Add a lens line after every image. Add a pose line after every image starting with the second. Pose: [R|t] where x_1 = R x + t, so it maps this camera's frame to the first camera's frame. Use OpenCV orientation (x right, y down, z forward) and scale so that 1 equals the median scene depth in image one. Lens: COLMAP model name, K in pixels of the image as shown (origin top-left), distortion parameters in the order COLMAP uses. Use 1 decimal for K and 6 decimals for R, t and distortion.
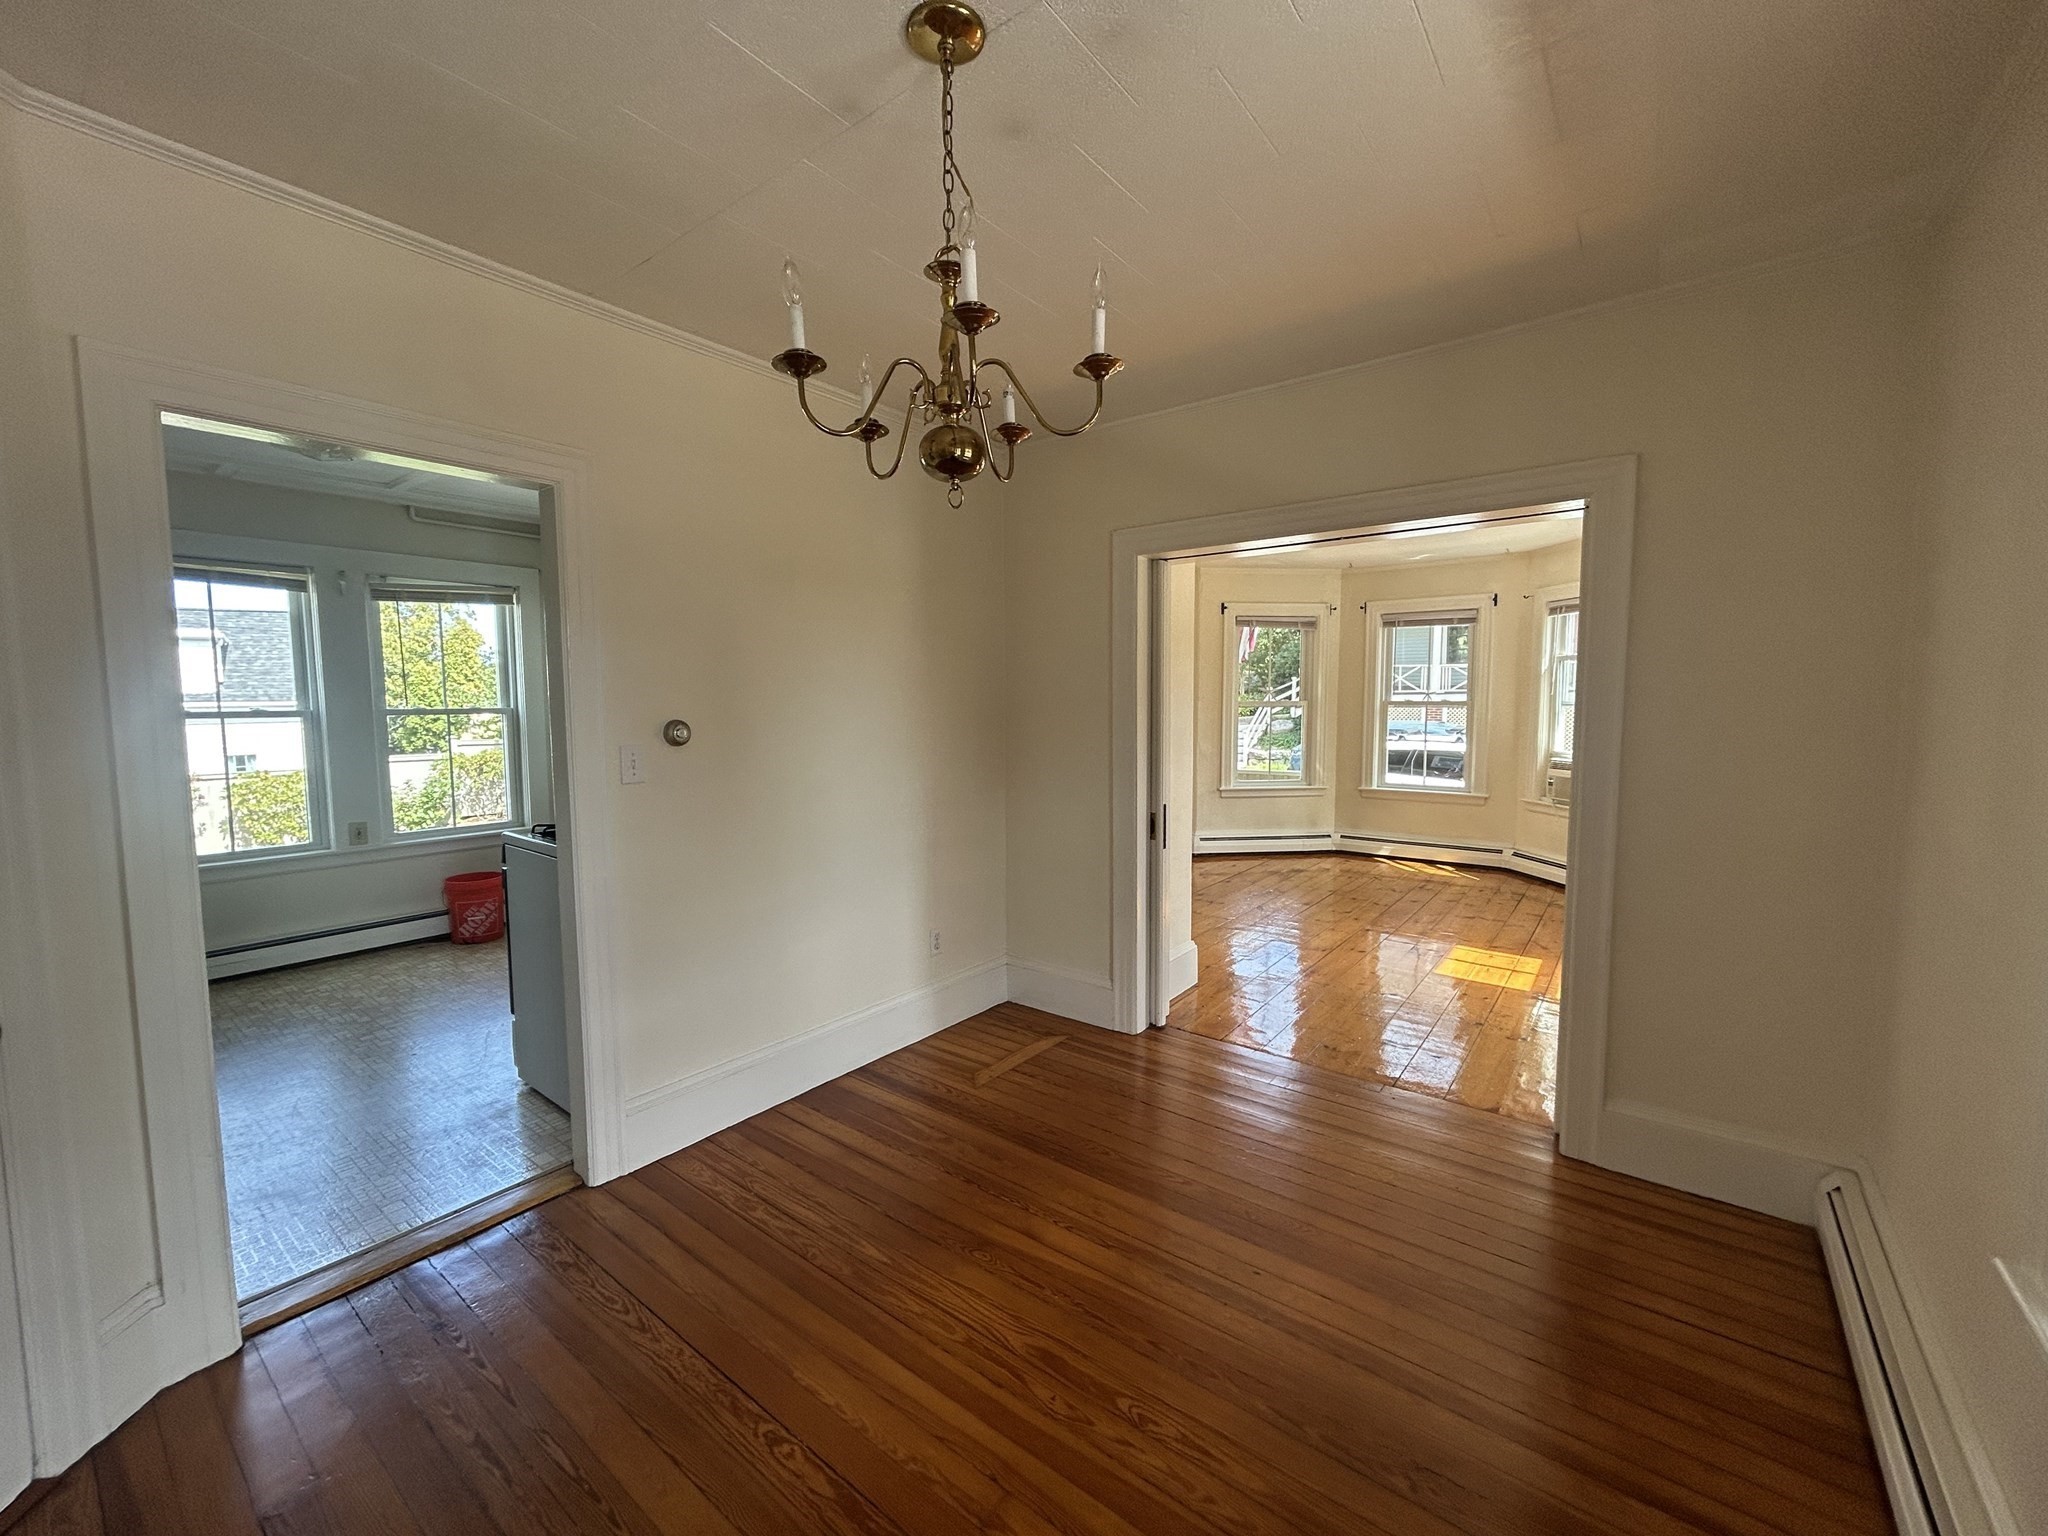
lens RADIAL K [[824.9, 0, 1024.0], [0, 824.9, 768.0], [0, 0, 1]] dist [-0.000183, -0.000064]
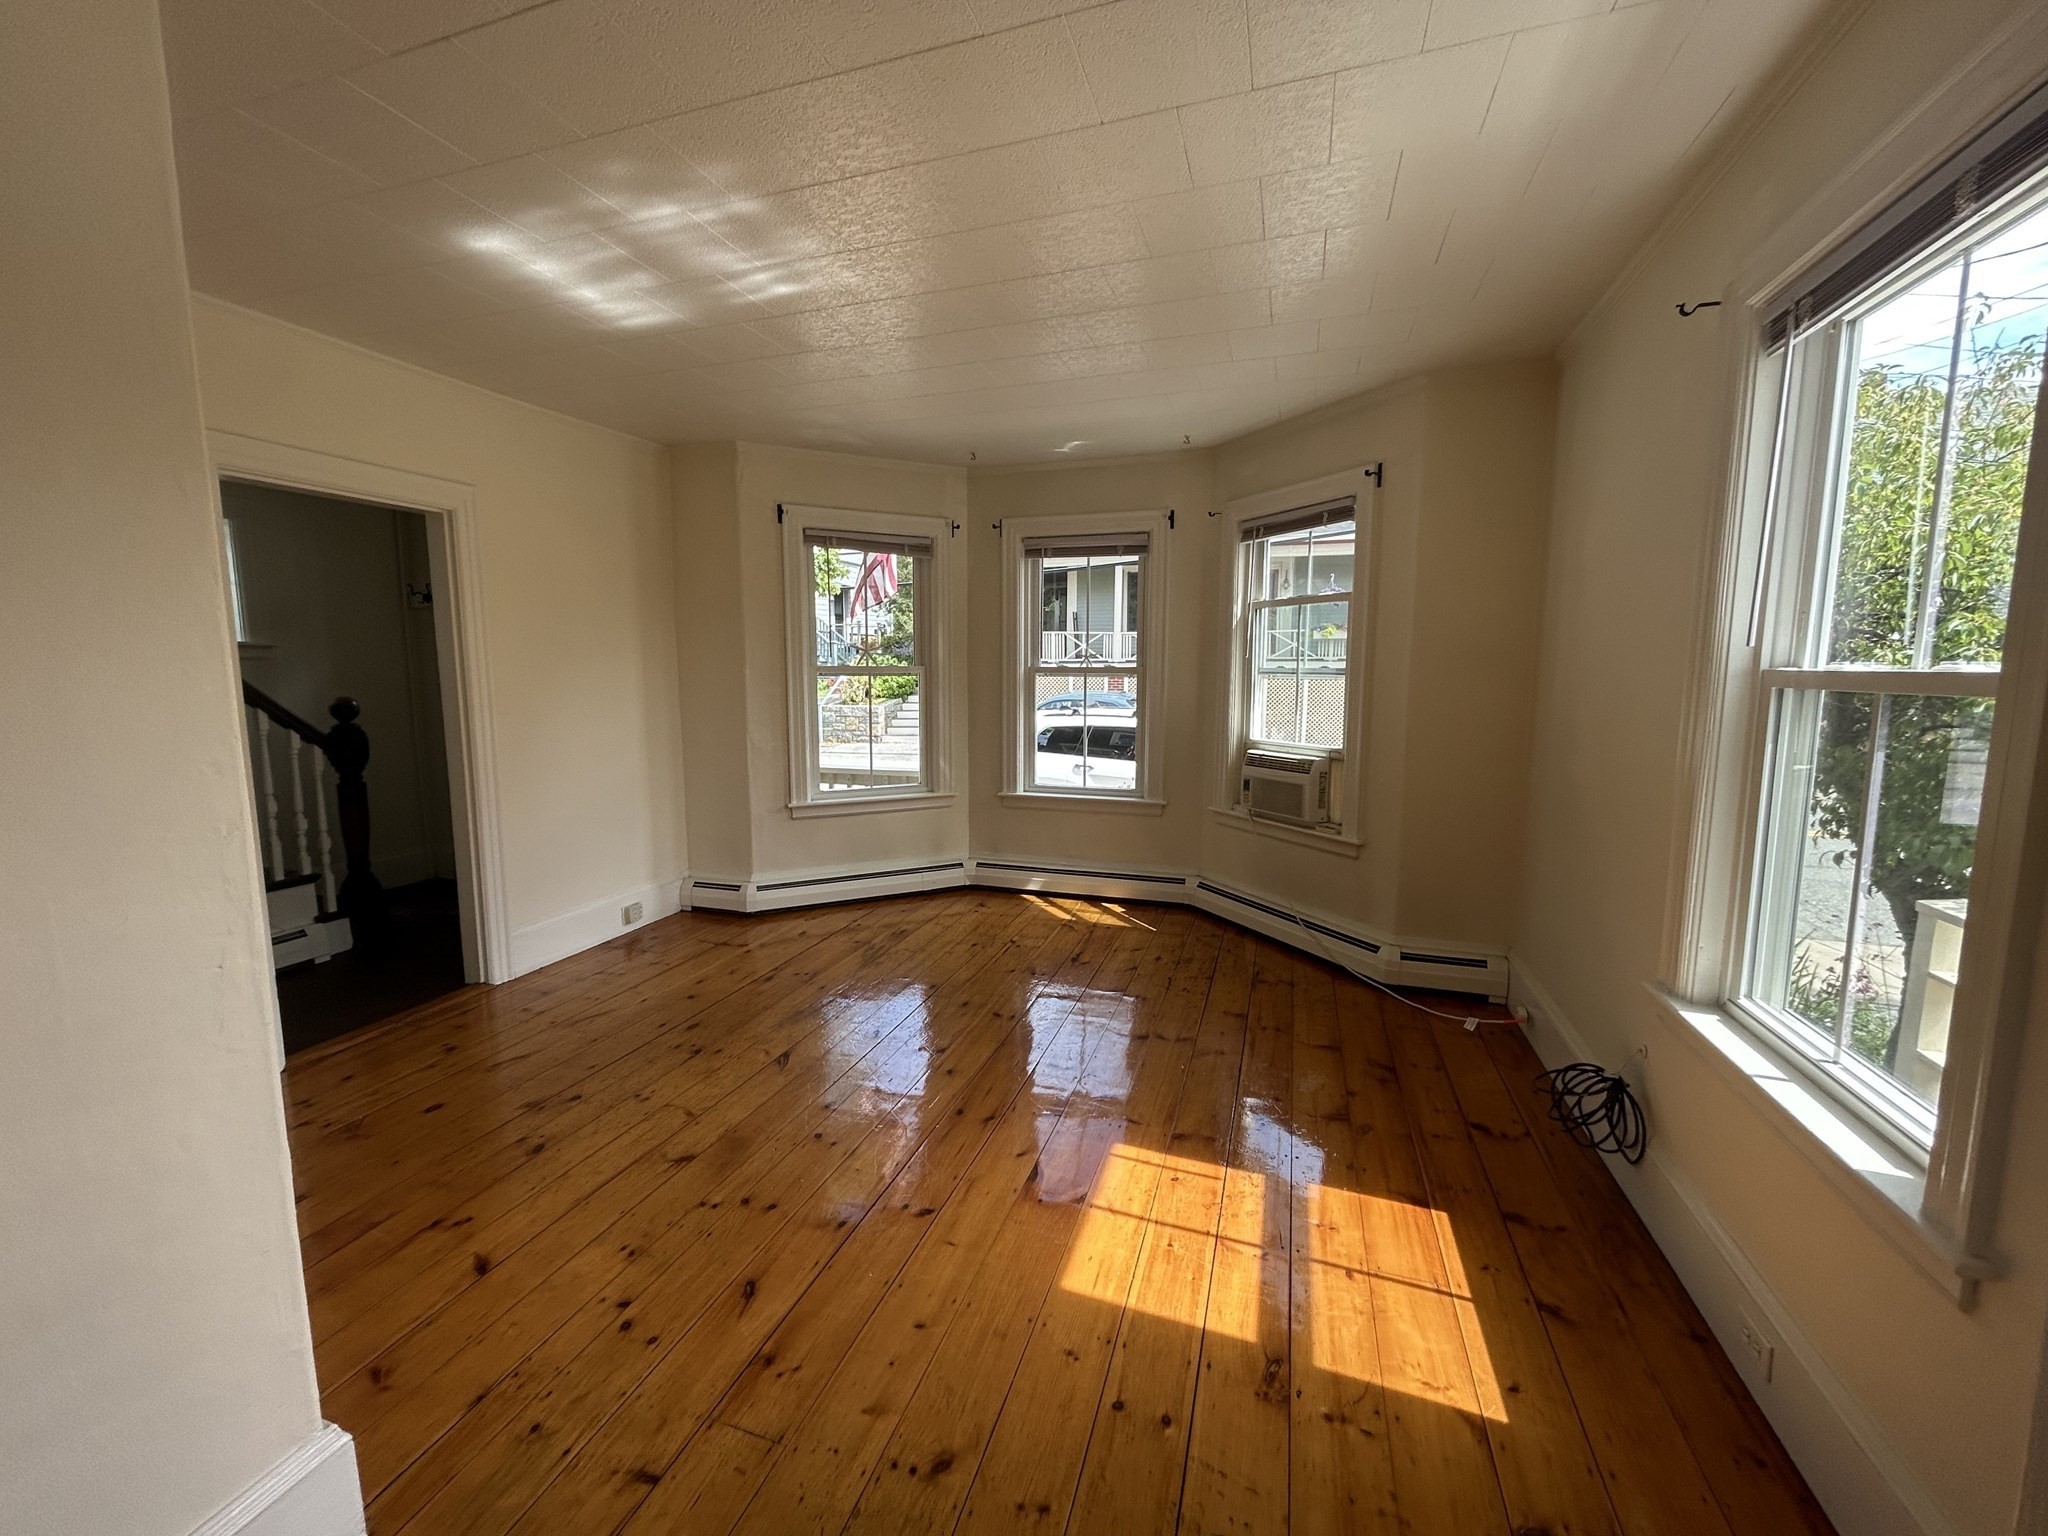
lens RADIAL K [[824.9, 0, 1024.0], [0, 824.9, 768.0], [0, 0, 1]] dist [-0.000183, -0.000064]
pose [[0.941925, -0.034028, 0.334095, 0.201101], [0.021166, 0.998891, 0.042064, -0.026286], [-0.335155, -0.032549, 0.941600, 0.355161]]
